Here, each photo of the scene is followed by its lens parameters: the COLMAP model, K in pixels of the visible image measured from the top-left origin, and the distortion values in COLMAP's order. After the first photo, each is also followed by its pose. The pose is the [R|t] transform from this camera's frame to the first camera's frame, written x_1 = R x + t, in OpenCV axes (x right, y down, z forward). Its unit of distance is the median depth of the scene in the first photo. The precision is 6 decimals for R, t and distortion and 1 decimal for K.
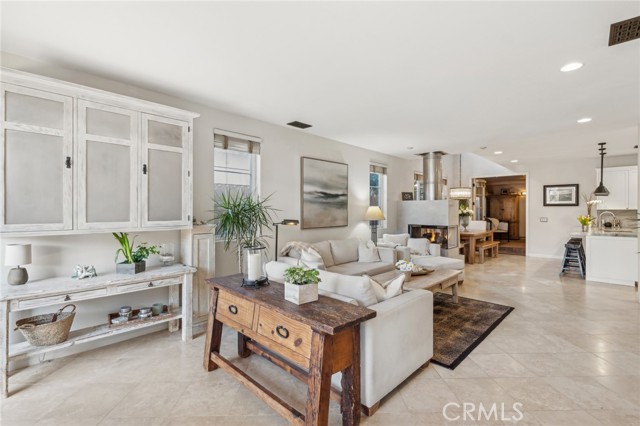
lens RADIAL K [[291.9, 0, 319.2], [0, 291.9, 210.4], [0, 0, 1]] dist [-0.003600, -0.000825]
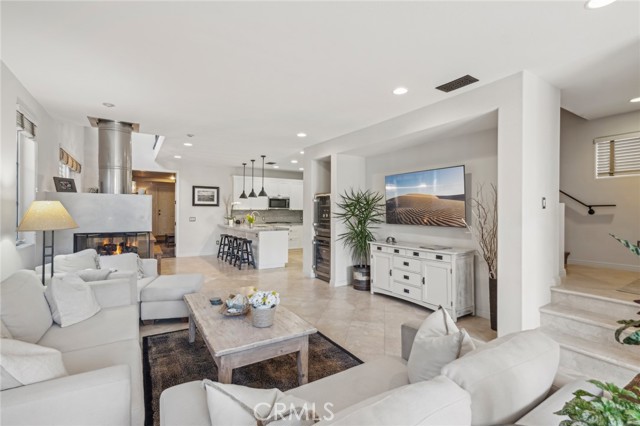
lens RADIAL K [[291.9, 0, 319.2], [0, 291.9, 210.4], [0, 0, 1]] dist [-0.003600, -0.000825]
pose [[0.232232, 0.001928, 0.972659, -0.141034], [-0.004529, 0.999989, -0.000900, 0.000200], [-0.972650, -0.004196, 0.232238, 0.372699]]
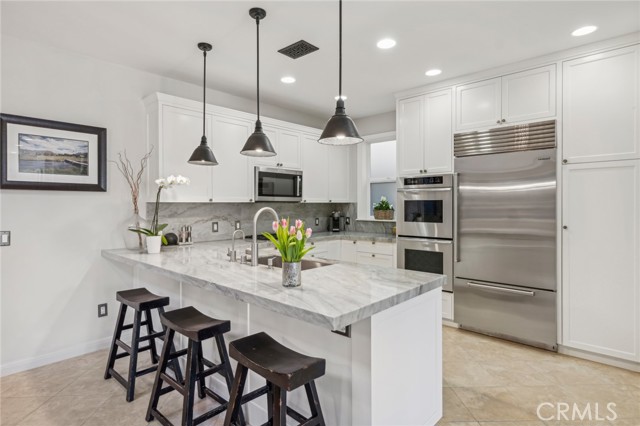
lens RADIAL K [[338.9, 0, 319.4], [0, 338.9, 208.5], [0, 0, 1]] dist [-0.002917, 0.000124]
pose [[-0.035162, -0.007643, 0.999352, 0.507642], [0.003877, 0.999962, 0.007784, 0.003069], [-0.999374, 0.004148, -0.035131, 0.807836]]
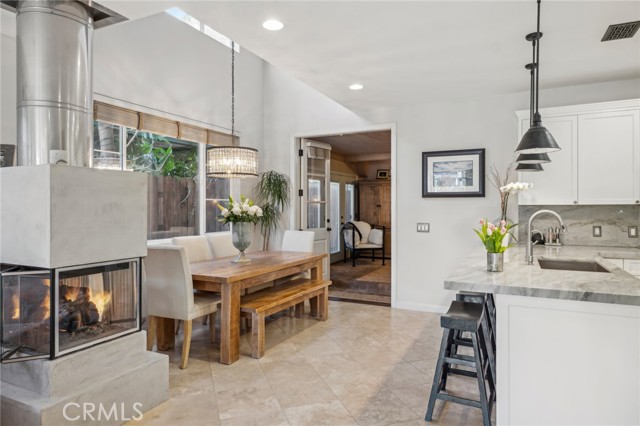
lens RADIAL K [[395.3, 0, 320.0], [0, 395.3, 213.0], [0, 0, 1]] dist [0.000016, -0.000072]
pose [[0.950528, -0.004275, 0.310608, 0.486158], [0.000629, 0.999930, 0.011836, 0.002241], [-0.310637, -0.011055, 0.950464, 0.527084]]
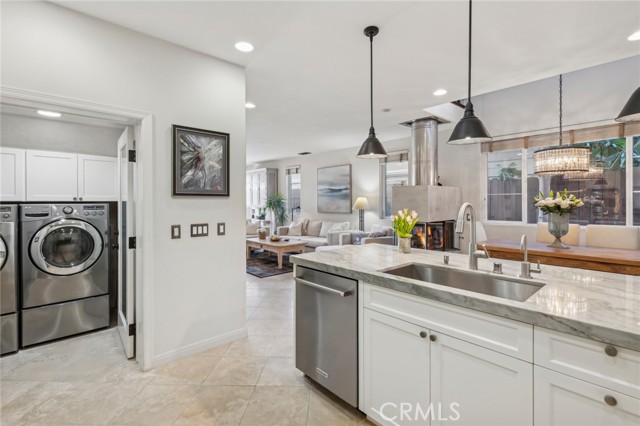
lens RADIAL K [[293.5, 0, 319.3], [0, 293.5, 203.5], [0, 0, 1]] dist [-0.001592, -0.000235]
pose [[-0.058243, 0.005325, -0.998288, 1.074165], [0.002330, 0.999984, 0.005198, 0.003585], [0.998300, -0.002023, -0.058254, 0.741456]]
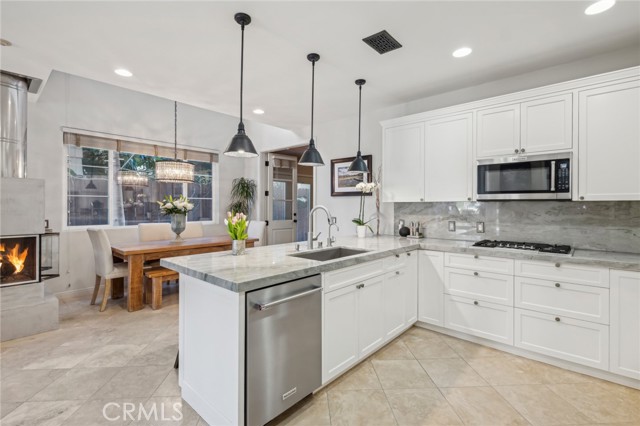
lens RADIAL K [[296.7, 0, 321.3], [0, 296.7, 207.6], [0, 0, 1]] dist [-0.002160, -0.000303]
pose [[0.998593, 0.005990, 0.052698, 0.820472], [-0.006215, 0.999972, 0.004114, 0.005450], [-0.052672, -0.004435, 0.998602, 0.484739]]
